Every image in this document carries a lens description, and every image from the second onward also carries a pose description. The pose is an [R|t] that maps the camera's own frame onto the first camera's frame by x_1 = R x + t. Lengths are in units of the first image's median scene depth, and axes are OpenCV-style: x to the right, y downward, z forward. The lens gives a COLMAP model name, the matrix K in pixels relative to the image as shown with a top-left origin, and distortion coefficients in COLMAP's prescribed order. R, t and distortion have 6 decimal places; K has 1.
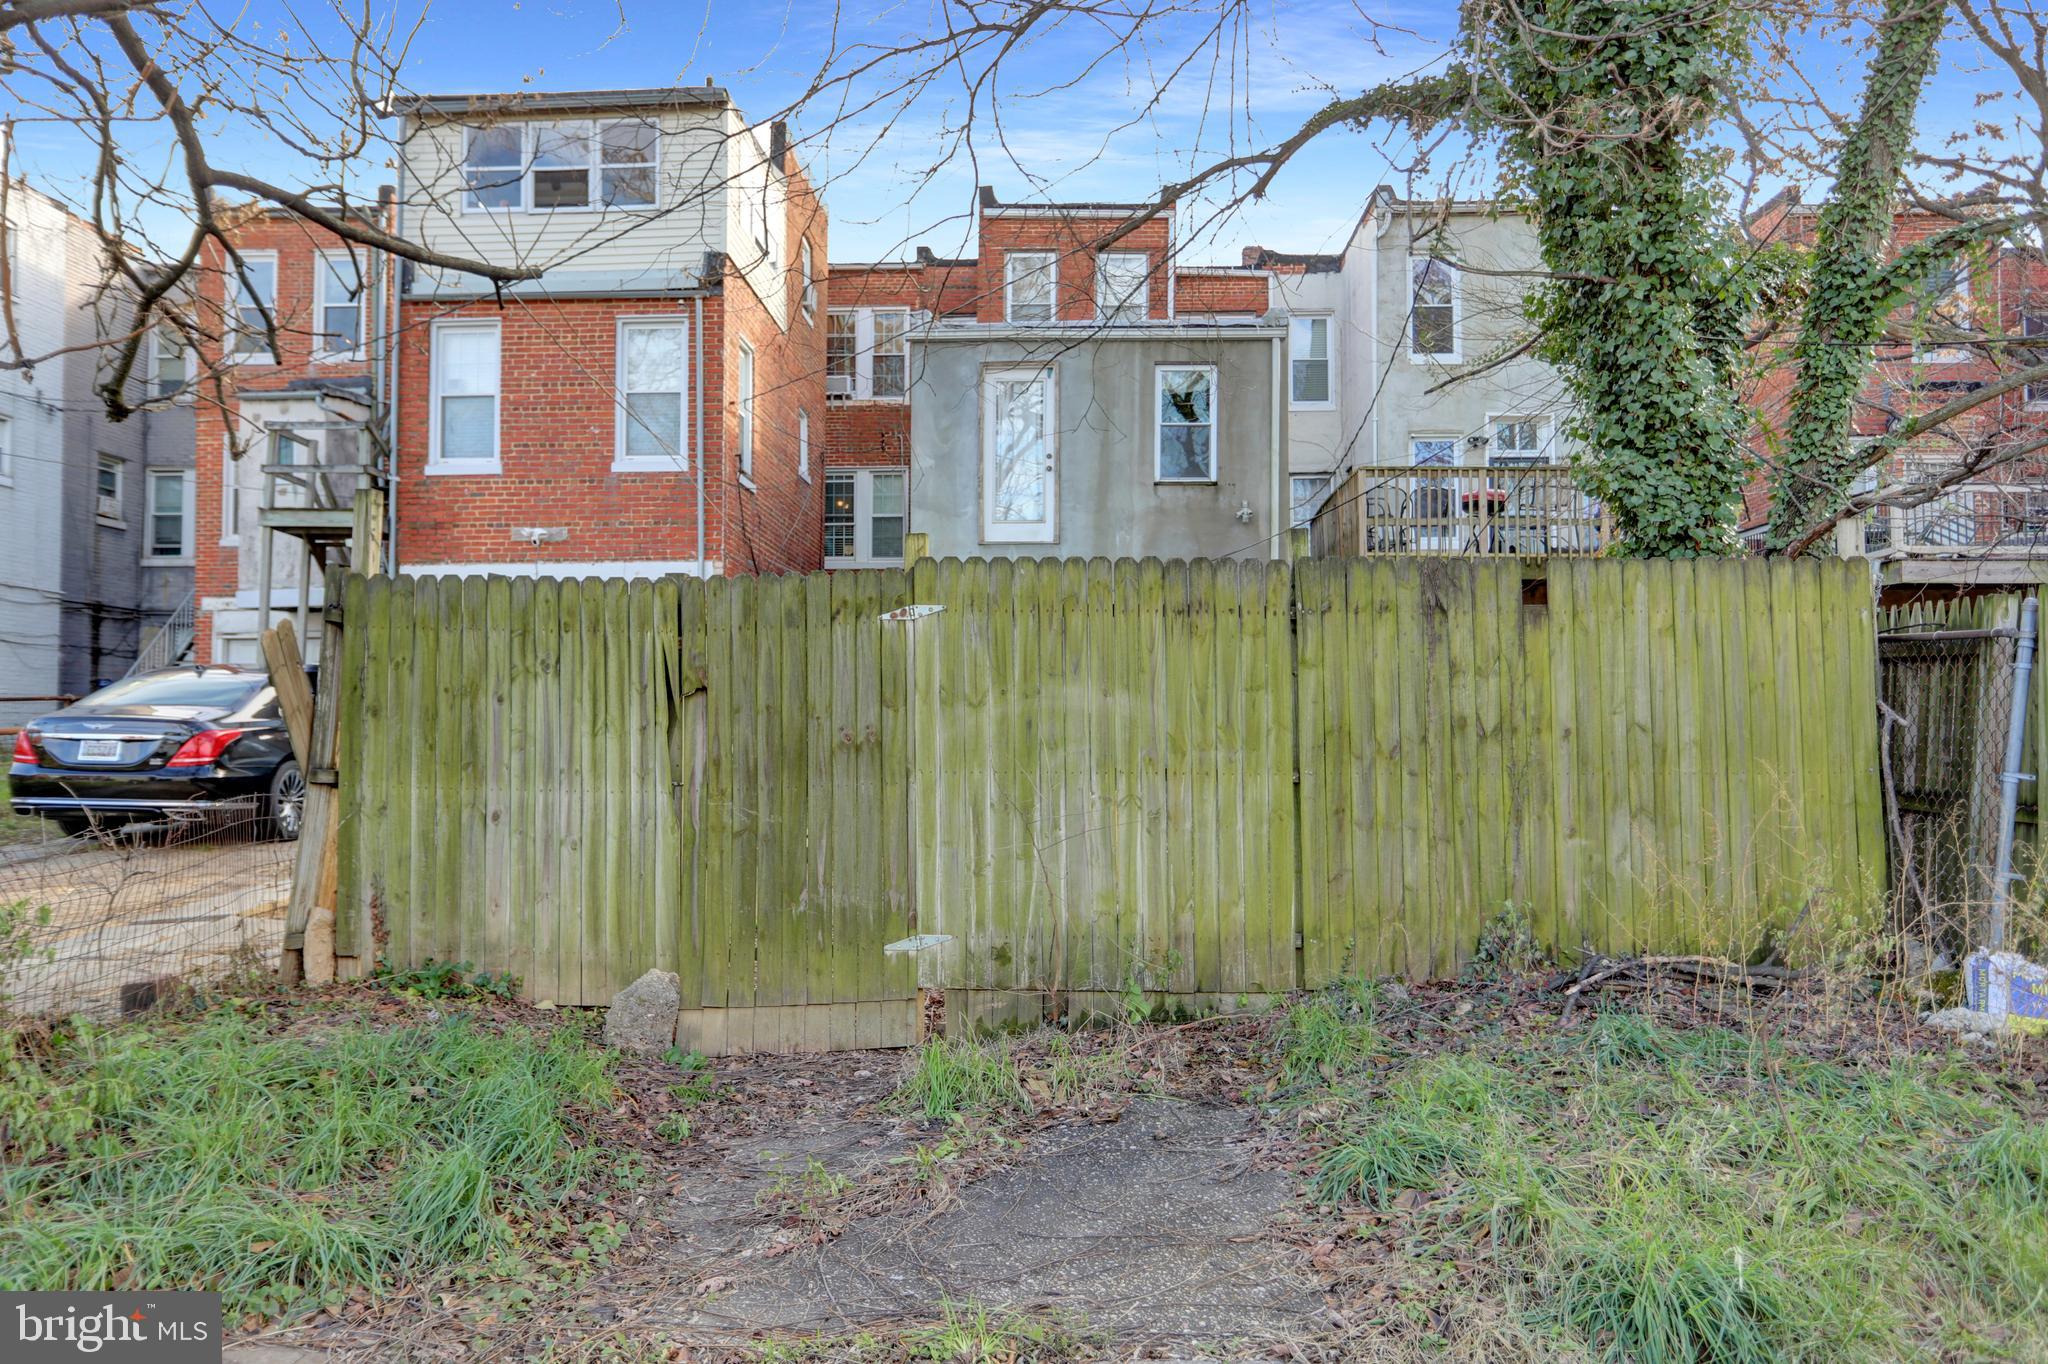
lens RADIAL K [[1715.2, 0, 1023.2], [0, 1715.2, 745.5], [0, 0, 1]] dist [0.000182, -0.000055]
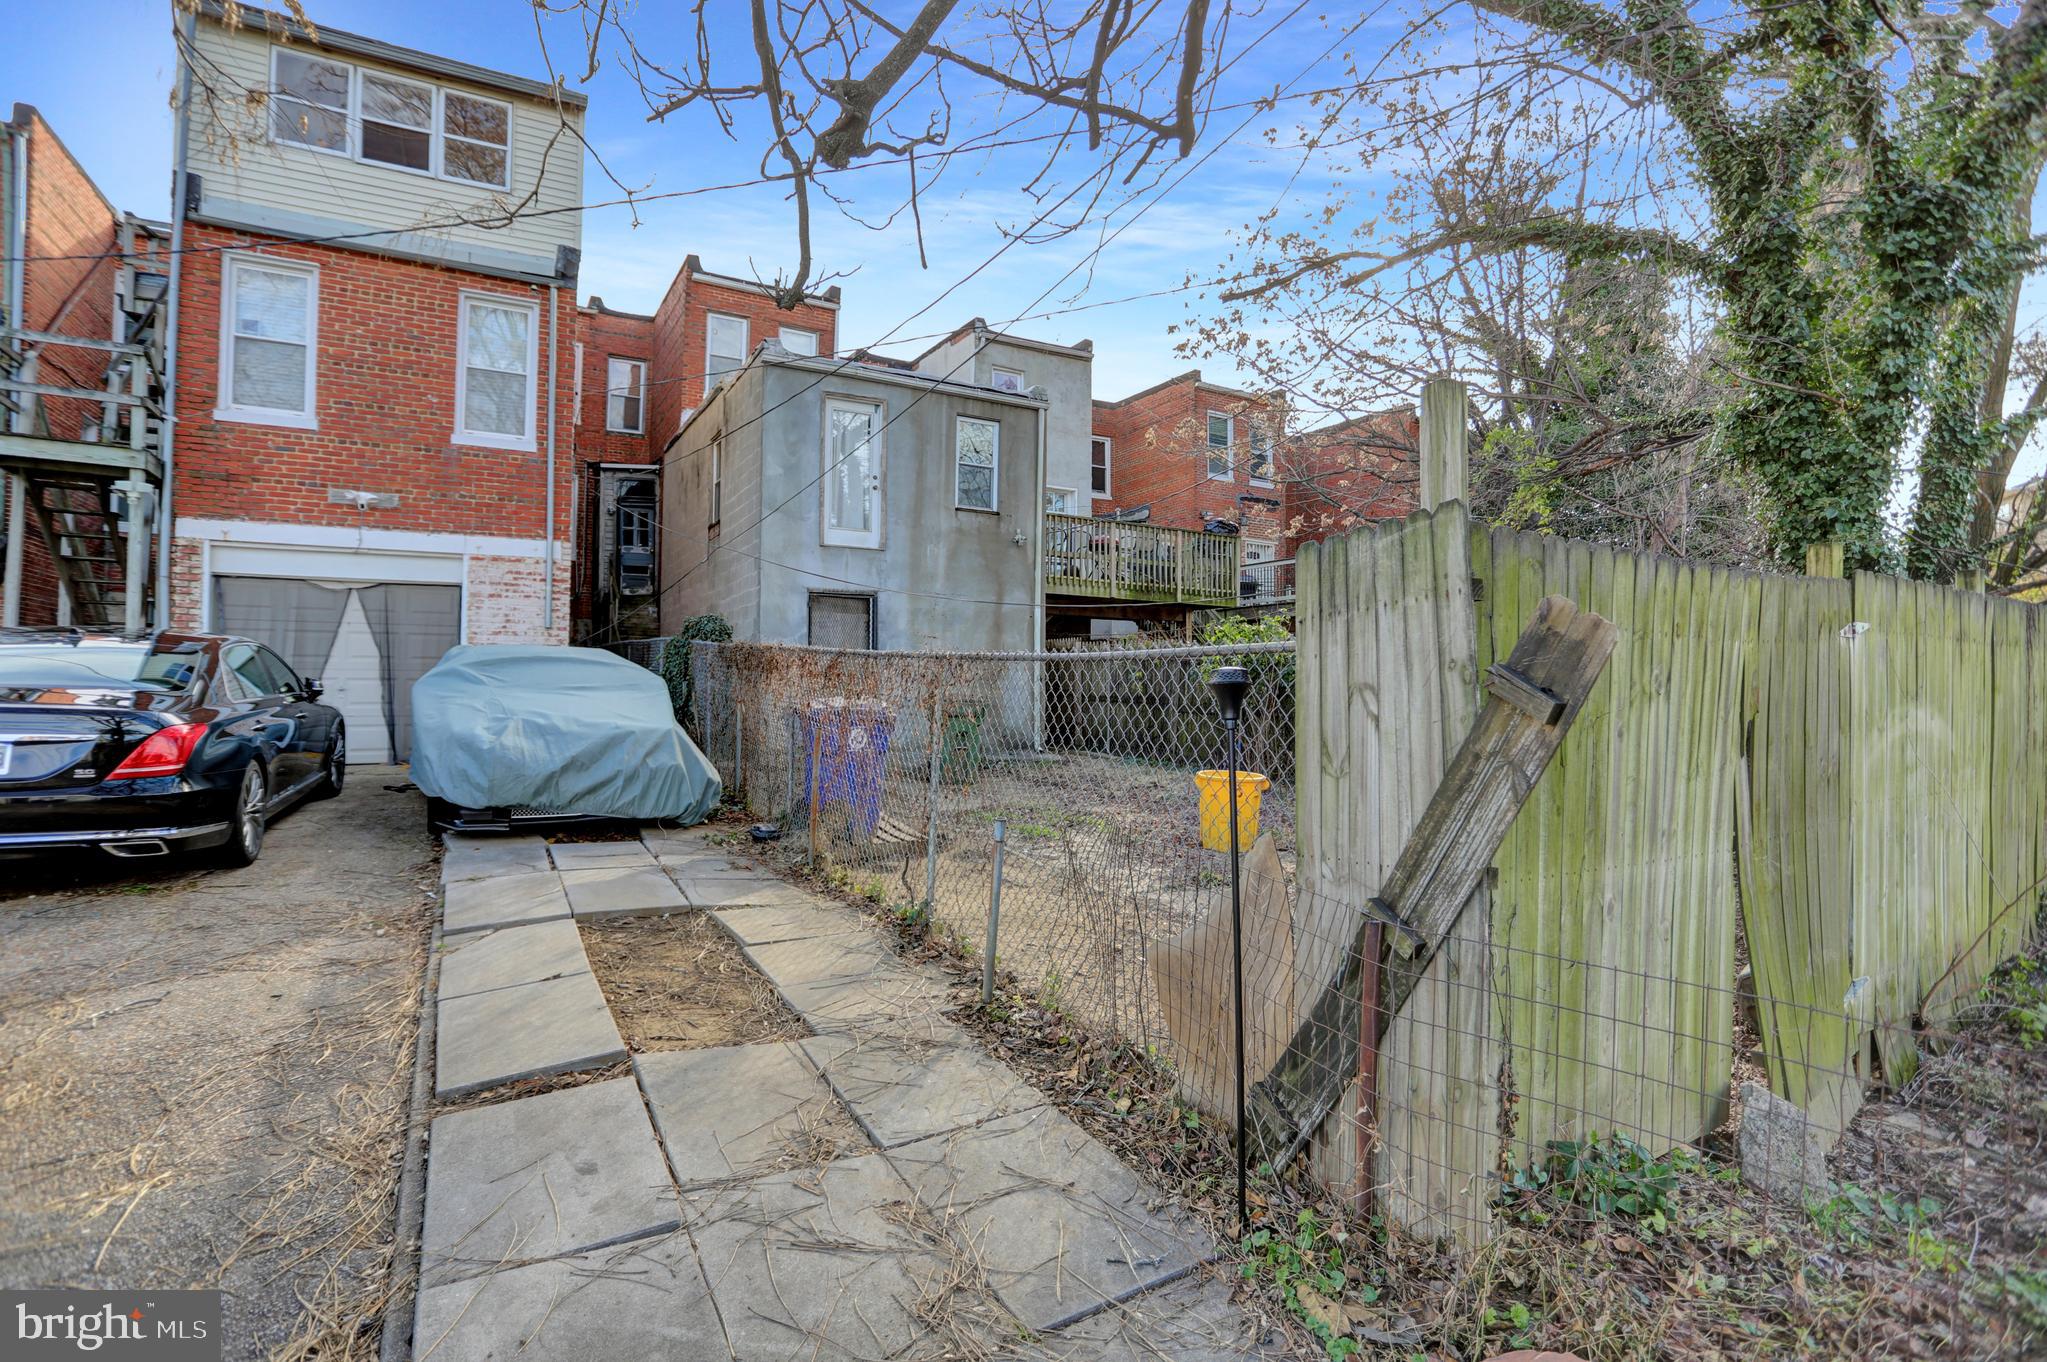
lens RADIAL K [[1029.2, 0, 987.9], [0, 1029.2, 688.8], [0, 0, 1]] dist [-0.002874, 0.000174]
pose [[0.840354, 0.003938, 0.542024, -0.301573], [-0.003980, 0.999991, -0.001094, -0.017692], [-0.542024, -0.001238, 0.840362, 0.329864]]
